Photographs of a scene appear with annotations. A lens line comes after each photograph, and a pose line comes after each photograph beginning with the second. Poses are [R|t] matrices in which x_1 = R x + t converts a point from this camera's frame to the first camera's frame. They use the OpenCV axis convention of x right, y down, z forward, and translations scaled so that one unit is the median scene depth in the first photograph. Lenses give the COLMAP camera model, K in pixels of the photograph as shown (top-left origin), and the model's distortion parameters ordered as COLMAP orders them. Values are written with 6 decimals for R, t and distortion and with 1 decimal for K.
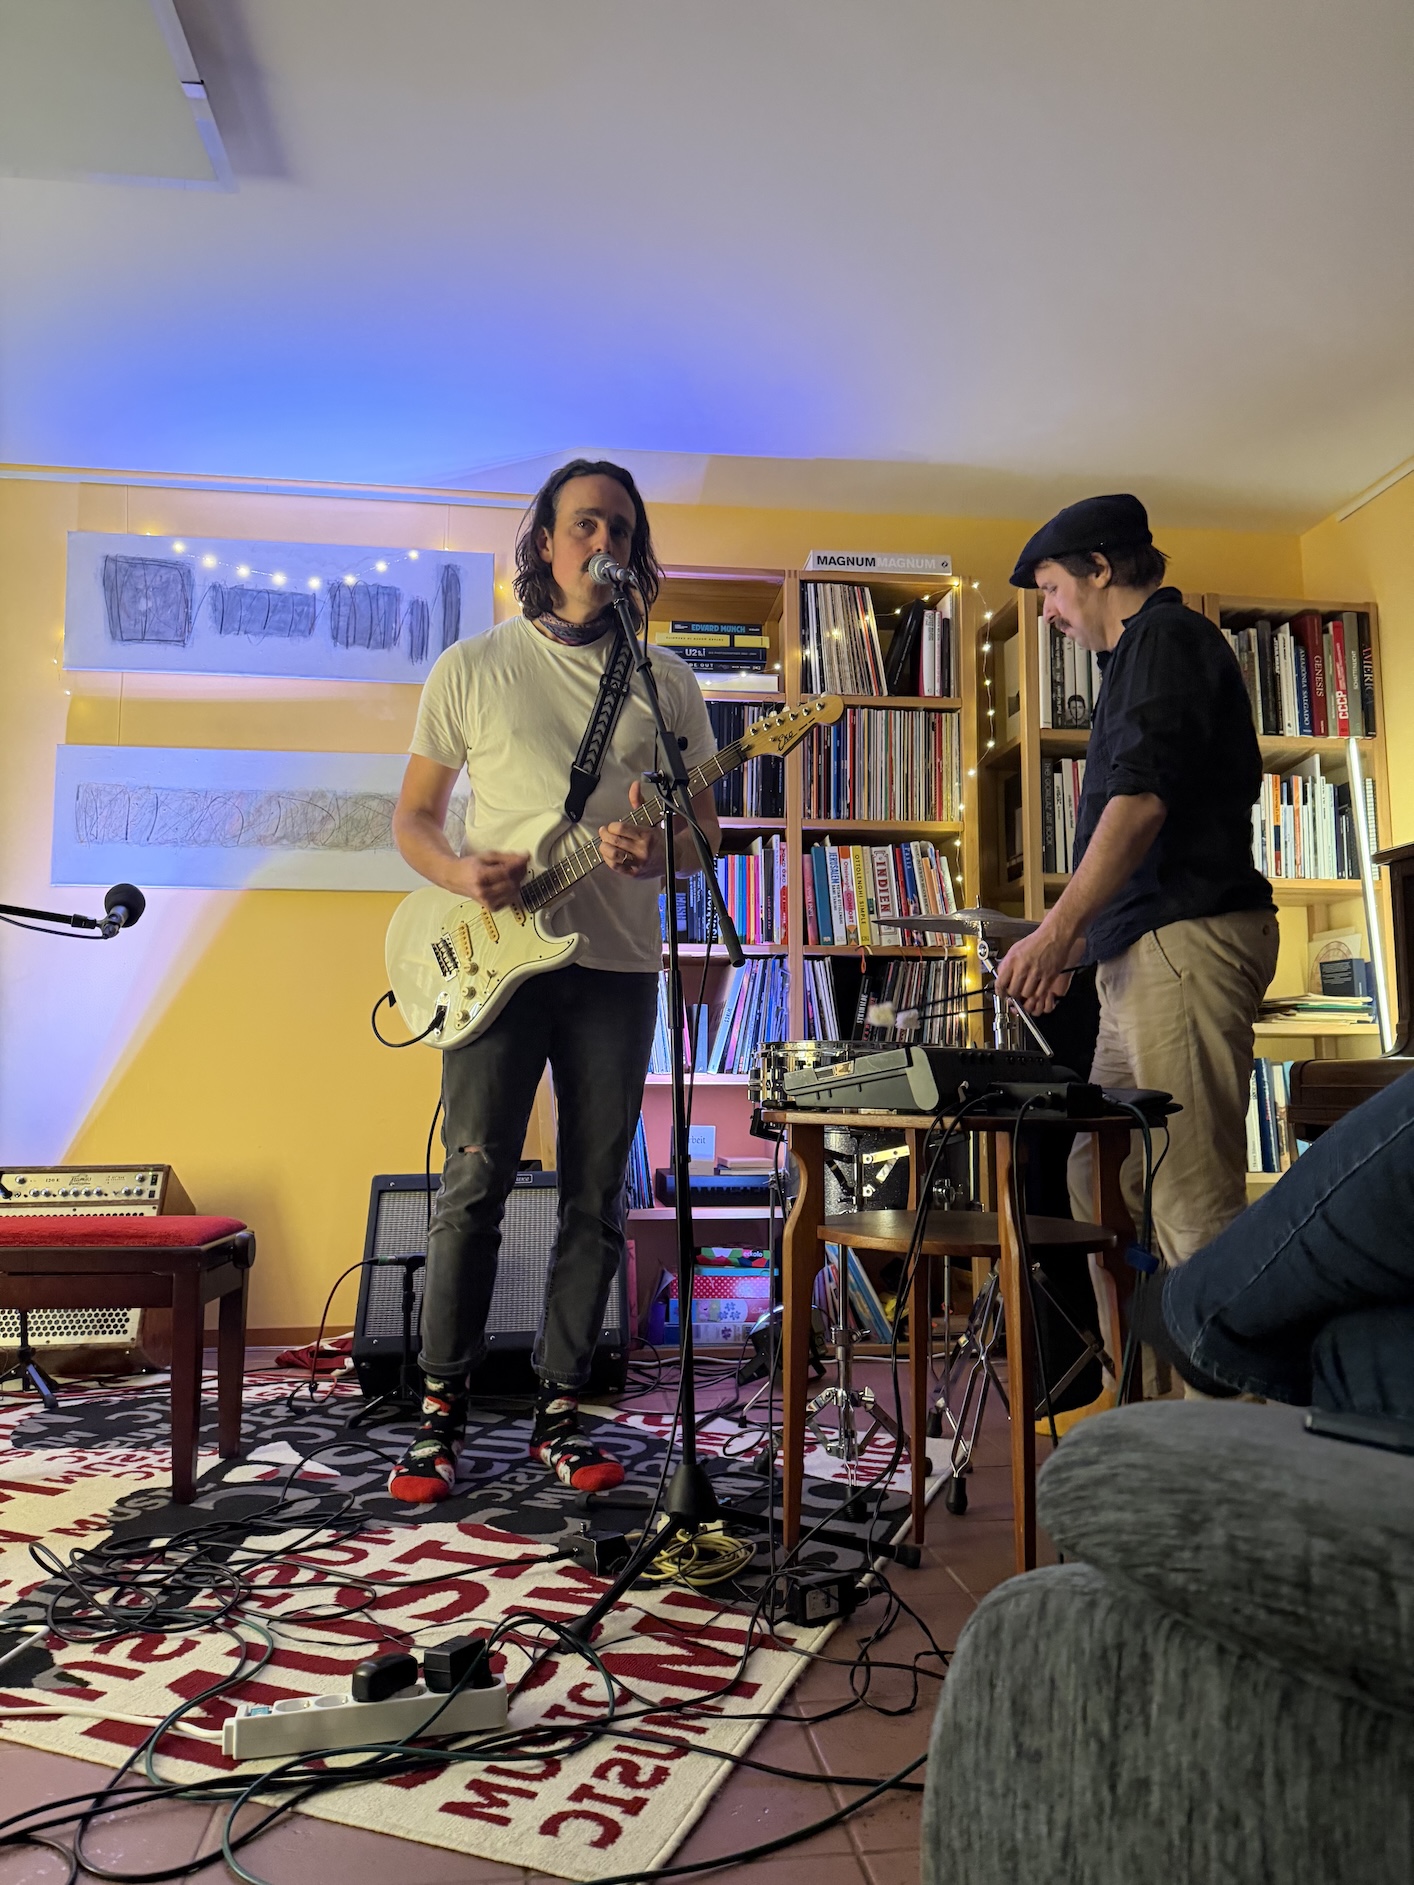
lens RADIAL K [[1299.1, 0, 705.6], [0, 1299.1, 947.7], [0, 0, 1]] dist [0.172277, -0.349537]
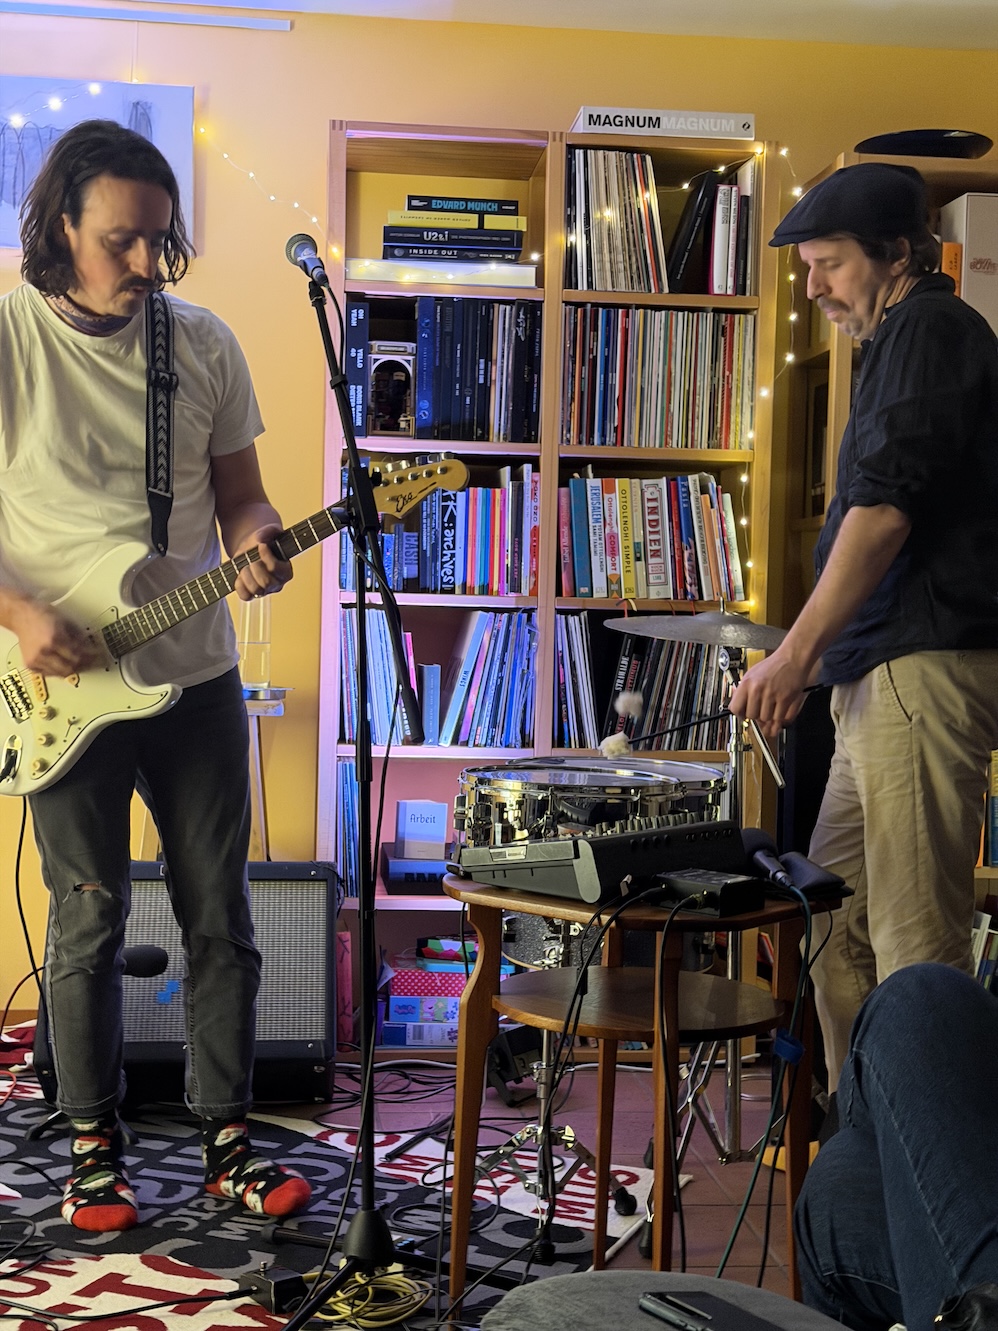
lens RADIAL K [[1834.7, 0, 483.1], [0, 1834.7, 671.8], [0, 0, 1]] dist [0.152595, -0.085646]
pose [[0.999536, 0.025188, -0.017102, 0.048273], [-0.022543, 0.989851, 0.140312, -0.117590], [0.020463, -0.139861, 0.989960, -0.187457]]
